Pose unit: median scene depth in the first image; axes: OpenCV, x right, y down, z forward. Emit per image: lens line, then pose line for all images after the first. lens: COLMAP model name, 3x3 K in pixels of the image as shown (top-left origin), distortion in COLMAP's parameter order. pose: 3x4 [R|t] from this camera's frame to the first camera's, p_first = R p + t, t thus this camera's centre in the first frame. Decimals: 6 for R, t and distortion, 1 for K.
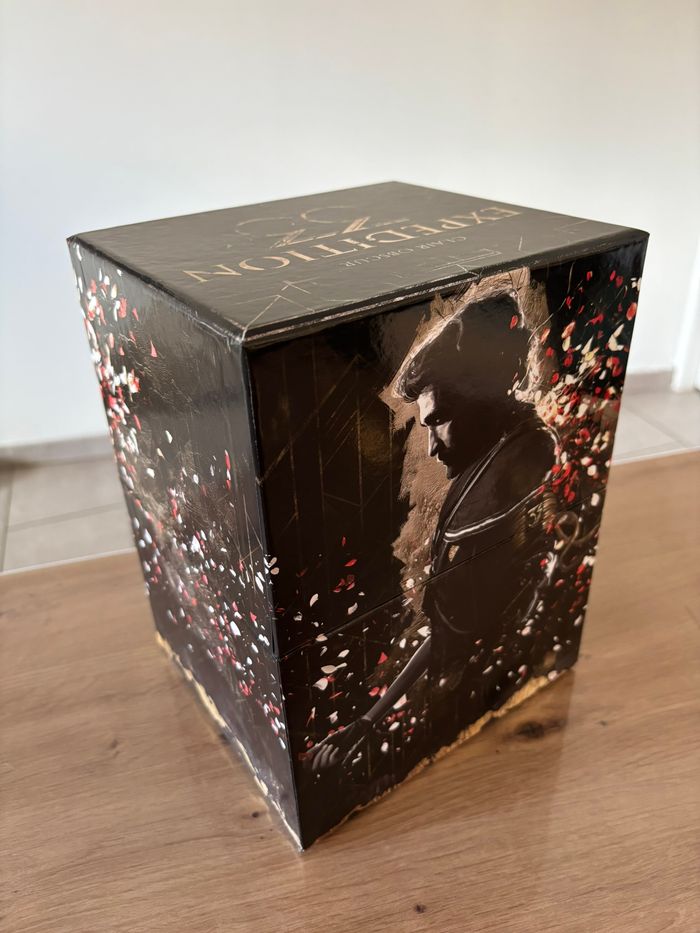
lens RADIAL K [[718.3, 0, 355.2], [0, 718.3, 468.0], [0, 0, 1]] dist [0.024389, -0.055350]
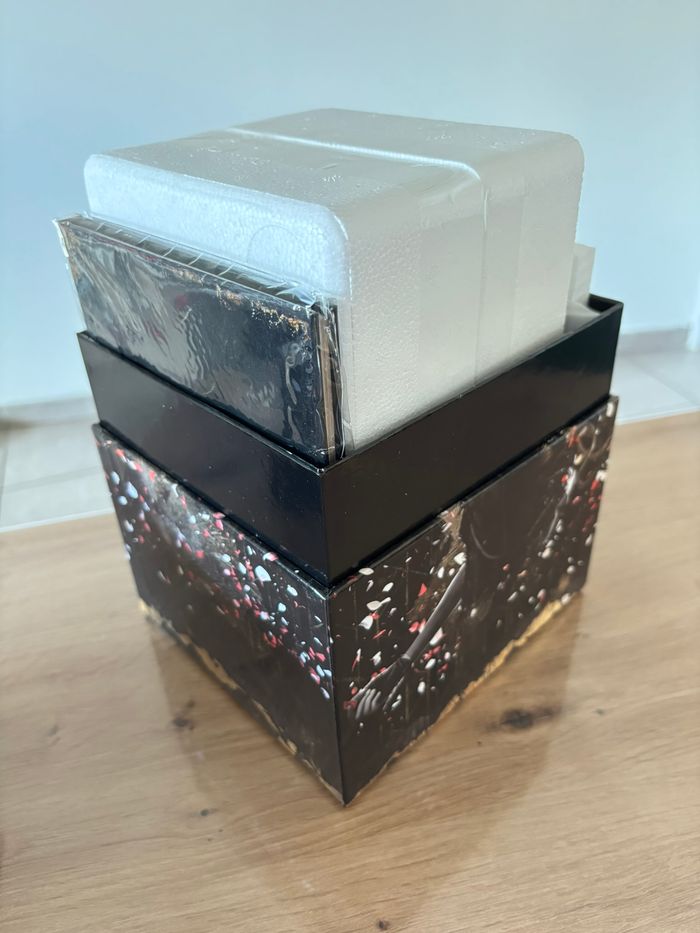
lens RADIAL K [[718.3, 0, 350.6], [0, 718.3, 462.6], [0, 0, 1]] dist [0.024389, -0.055350]
pose [[0.990113, -0.083121, 0.112991, -0.122687], [0.078762, 0.995986, 0.042516, 0.045872], [-0.116072, -0.033196, 0.992686, 0.083033]]
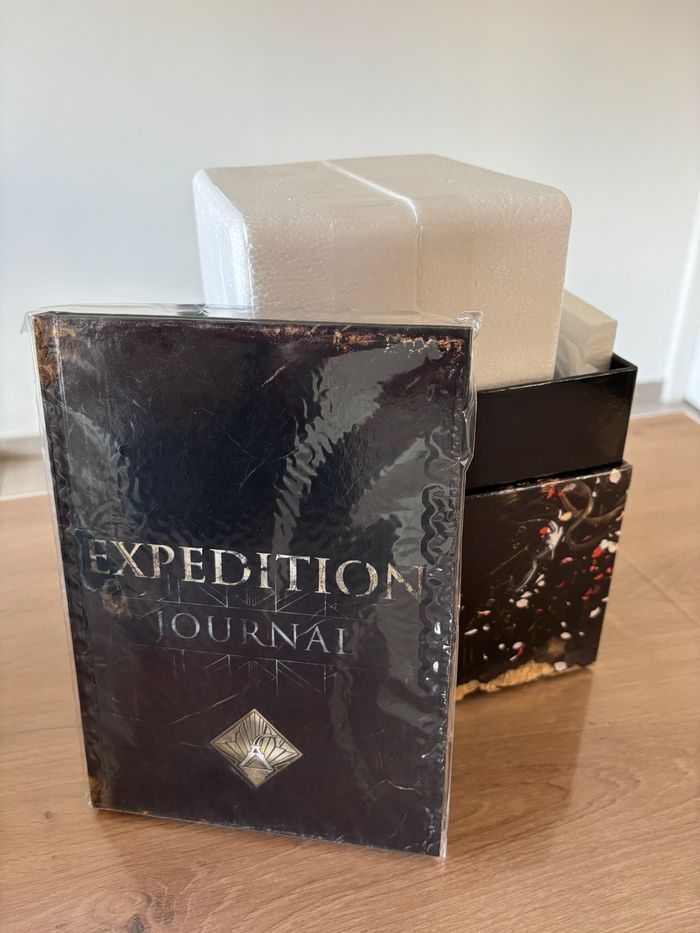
lens RADIAL K [[718.3, 0, 356.2], [0, 718.3, 466.9], [0, 0, 1]] dist [0.024389, -0.055350]
pose [[0.947130, 0.168428, -0.273088, 0.265687], [-0.174233, 0.984700, 0.003039, 0.086804], [0.269421, 0.044703, 0.961984, 0.021150]]
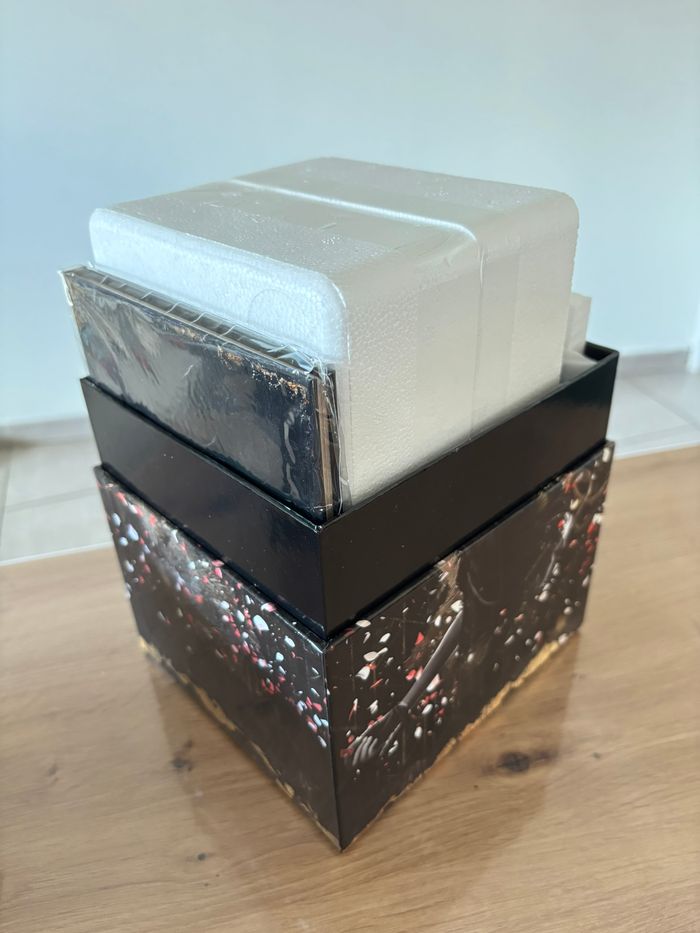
lens RADIAL K [[718.3, 0, 349.2], [0, 718.3, 468.1], [0, 0, 1]] dist [0.024389, -0.055350]
pose [[0.990917, -0.076275, 0.110751, -0.117737], [0.073682, 0.996907, 0.027328, 0.009527], [-0.112493, -0.018920, 0.993472, 0.073488]]
